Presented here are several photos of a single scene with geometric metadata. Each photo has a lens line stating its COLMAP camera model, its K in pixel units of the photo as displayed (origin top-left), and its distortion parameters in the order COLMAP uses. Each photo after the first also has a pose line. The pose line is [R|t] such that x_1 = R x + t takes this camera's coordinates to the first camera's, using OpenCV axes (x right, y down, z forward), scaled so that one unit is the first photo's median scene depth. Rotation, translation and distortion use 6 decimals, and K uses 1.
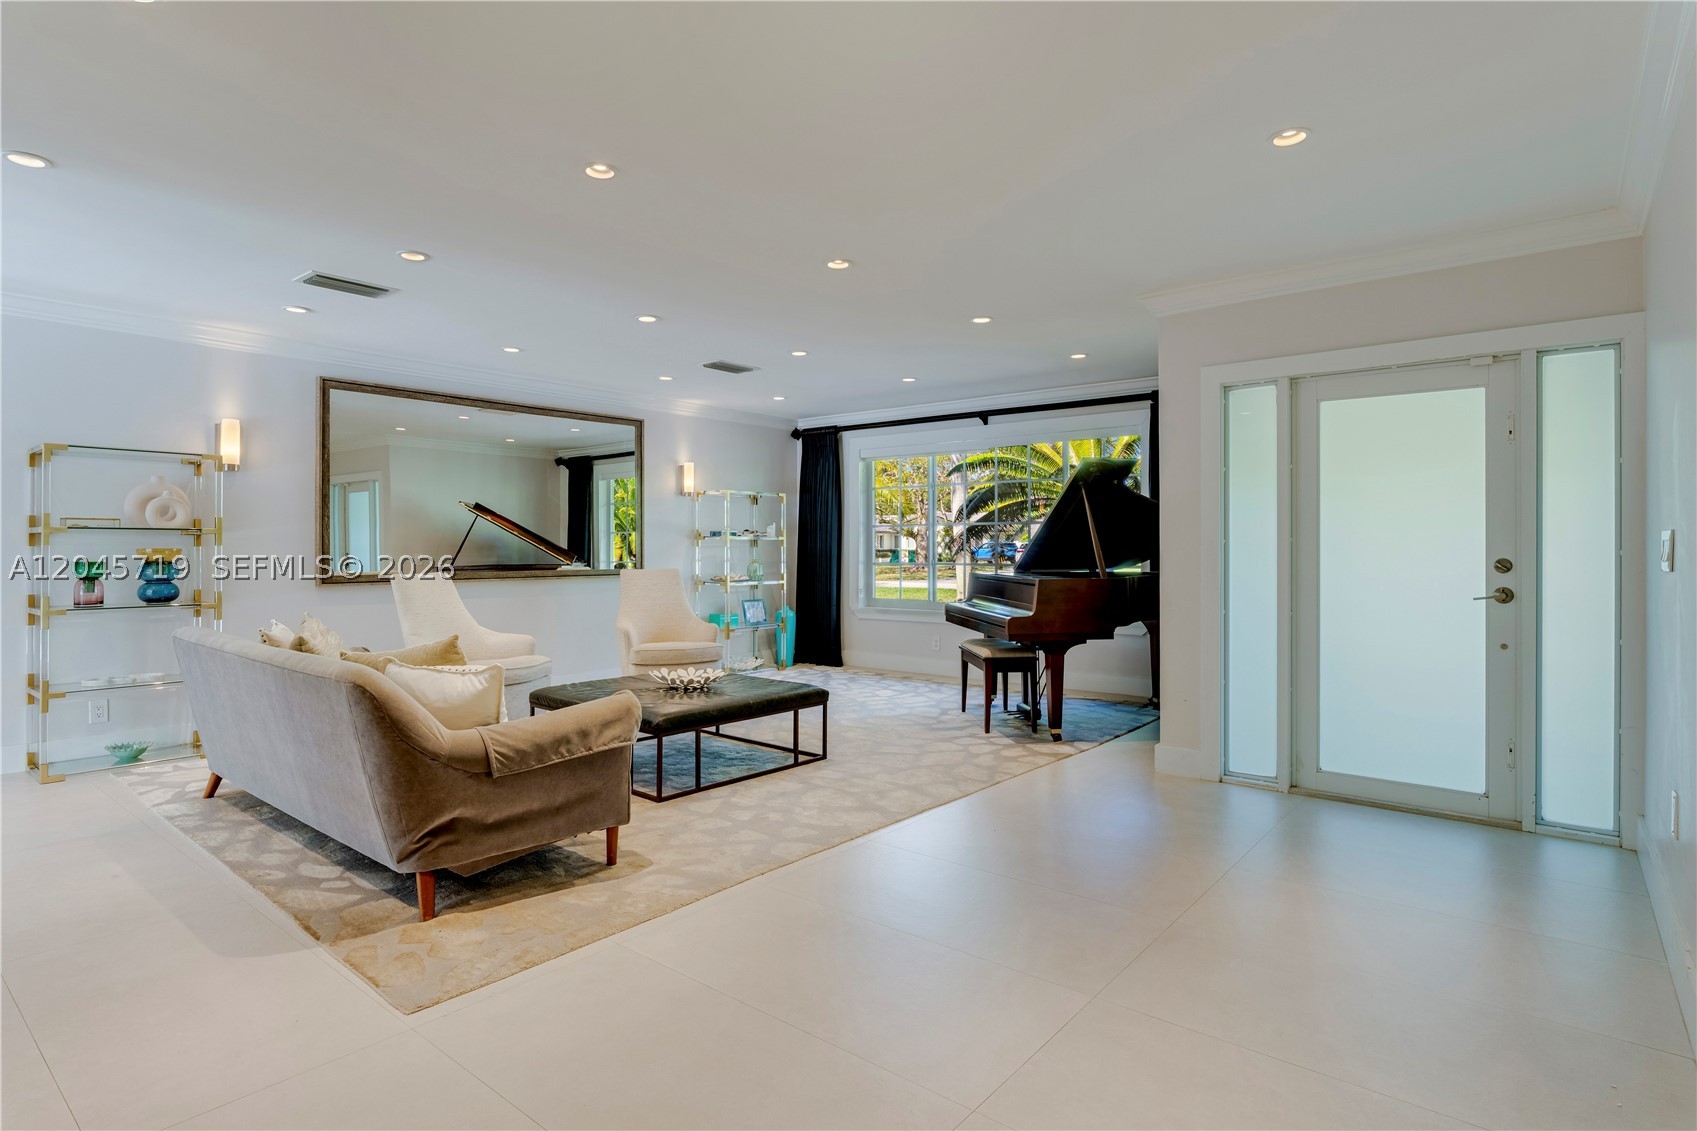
lens RADIAL K [[867.8, 0, 848.5], [0, 867.8, 556.4], [0, 0, 1]] dist [-0.007009, -0.002758]
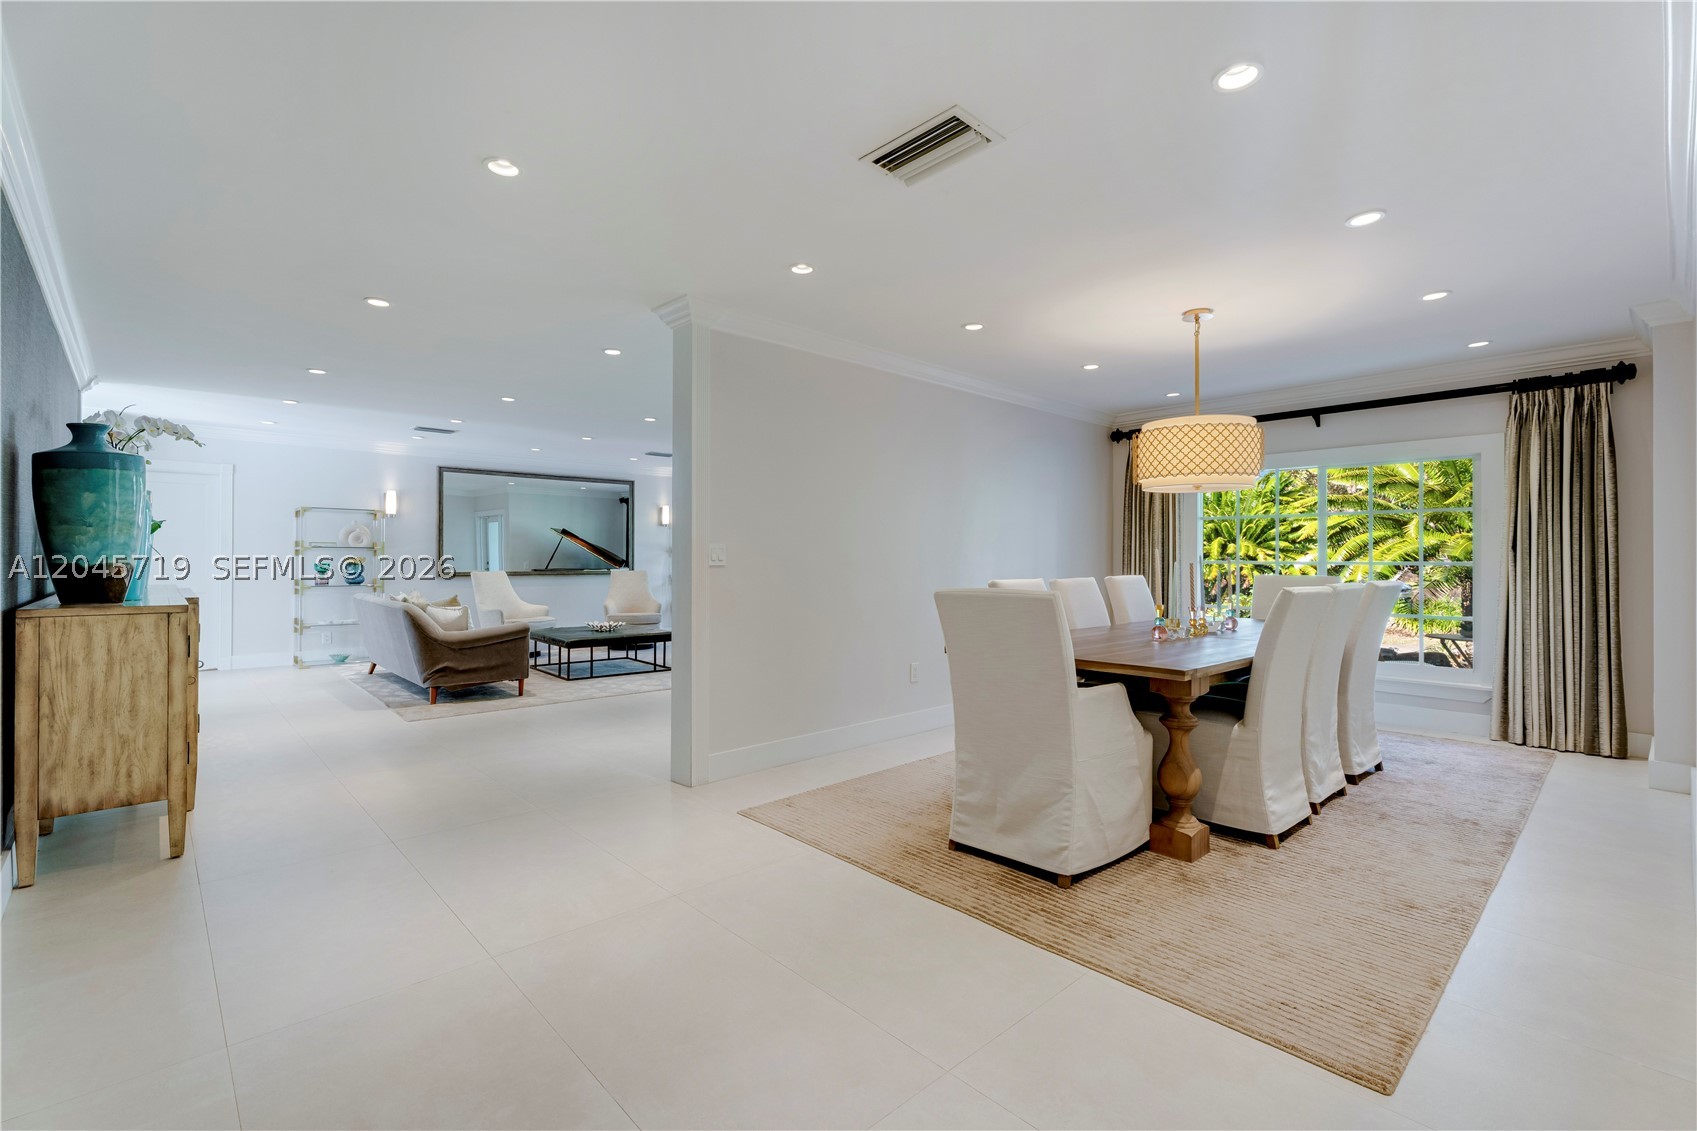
lens RADIAL K [[748.3, 0, 849.4], [0, 748.3, 566.5], [0, 0, 1]] dist [0.003415, 0.002130]
pose [[0.990536, 0.005906, -0.137124, 0.592947], [-0.005763, 0.999982, 0.001435, 0.003846], [0.137130, -0.000631, 0.990553, -0.582256]]
